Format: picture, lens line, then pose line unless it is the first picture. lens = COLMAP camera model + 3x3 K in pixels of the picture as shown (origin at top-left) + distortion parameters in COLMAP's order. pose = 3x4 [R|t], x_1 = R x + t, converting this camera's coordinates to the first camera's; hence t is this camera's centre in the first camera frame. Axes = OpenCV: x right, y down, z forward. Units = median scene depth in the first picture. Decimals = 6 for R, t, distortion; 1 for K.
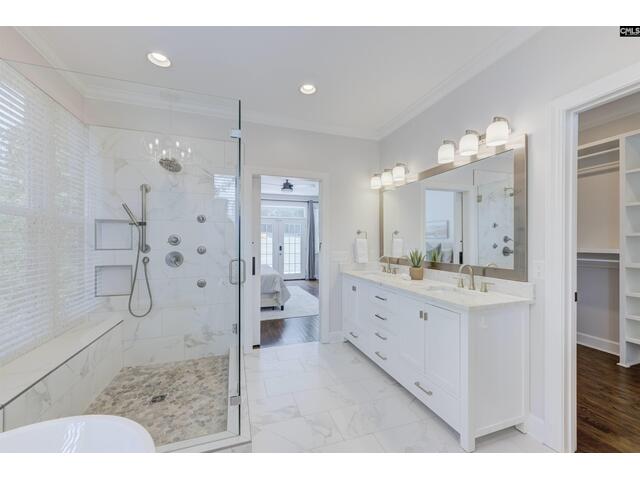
lens RADIAL K [[255.8, 0, 317.8], [0, 255.8, 241.2], [0, 0, 1]] dist [-0.000610, 0.000978]
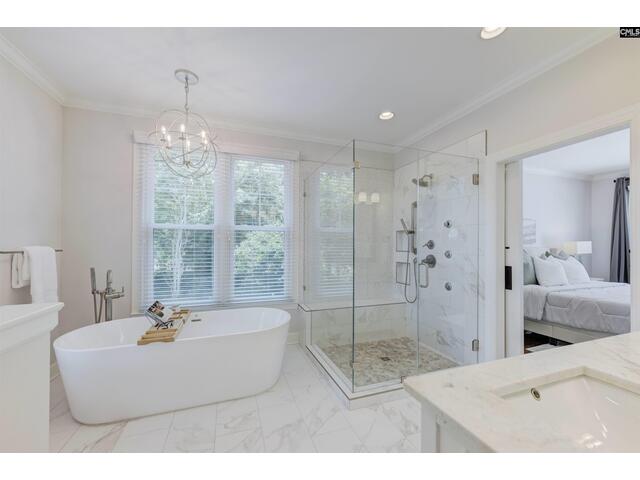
lens RADIAL K [[255.8, 0, 317.3], [0, 255.8, 242.2], [0, 0, 1]] dist [-0.000610, 0.000978]
pose [[0.019224, -0.016035, -0.999687, 0.635091], [-0.013678, 0.999774, -0.016300, 0.012239], [0.999722, 0.013987, 0.019000, 0.499389]]
